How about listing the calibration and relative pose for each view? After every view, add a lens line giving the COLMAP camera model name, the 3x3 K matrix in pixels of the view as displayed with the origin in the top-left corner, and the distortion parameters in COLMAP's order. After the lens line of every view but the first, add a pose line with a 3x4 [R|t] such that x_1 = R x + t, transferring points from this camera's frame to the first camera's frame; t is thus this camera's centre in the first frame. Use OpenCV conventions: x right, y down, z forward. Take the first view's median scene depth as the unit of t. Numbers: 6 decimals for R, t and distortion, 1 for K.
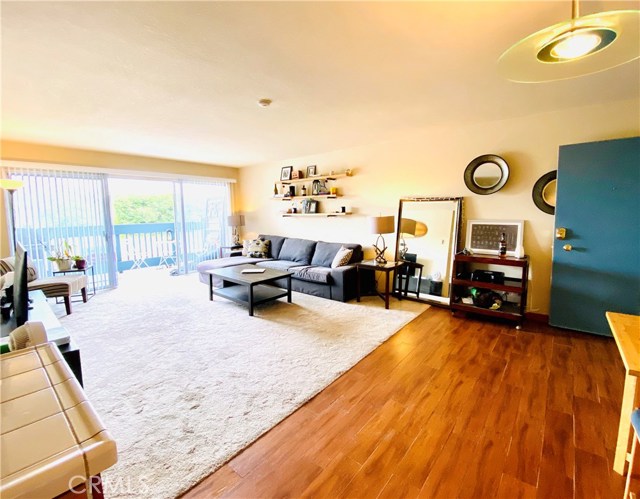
lens RADIAL K [[286.1, 0, 319.7], [0, 286.1, 238.9], [0, 0, 1]] dist [0.032872, -0.026906]
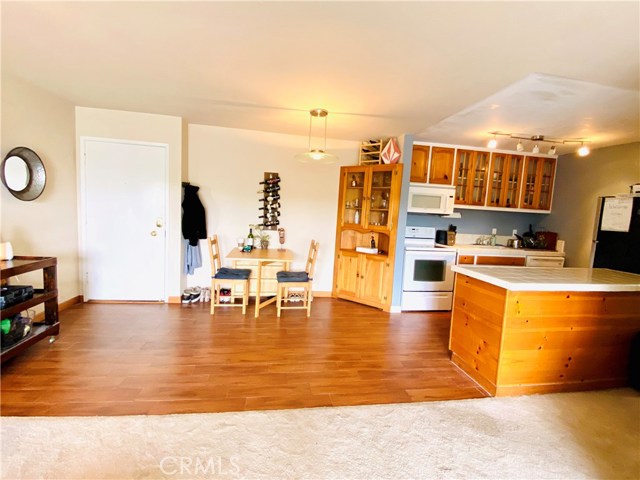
lens RADIAL K [[288.7, 0, 320.0], [0, 288.7, 240.0], [0, 0, 1]] dist [0.029343, -0.034743]
pose [[-0.755470, -0.092540, 0.648615, -0.255701], [0.018088, 0.986652, 0.161837, -0.059092], [-0.654934, 0.133995, -0.743712, 0.703439]]
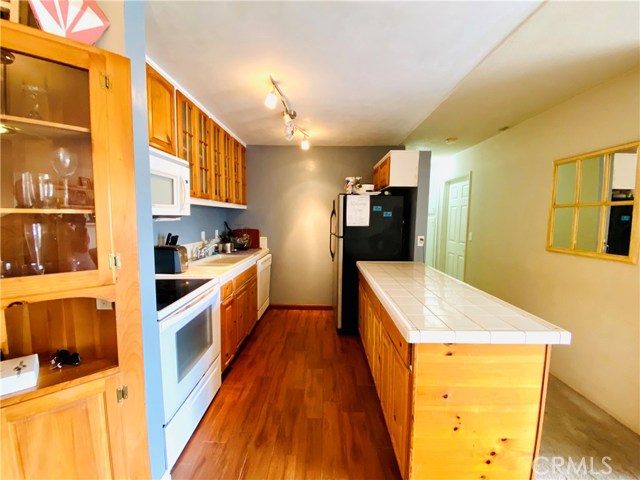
lens RADIAL K [[258.2, 0, 320.0], [0, 258.2, 240.0], [0, 0, 1]] dist [0.025293, -0.023129]
pose [[-0.779740, 0.058656, -0.623350, 0.118190], [-0.062291, 0.983395, 0.170454, -0.032327], [0.622997, 0.171739, -0.763139, 0.237358]]
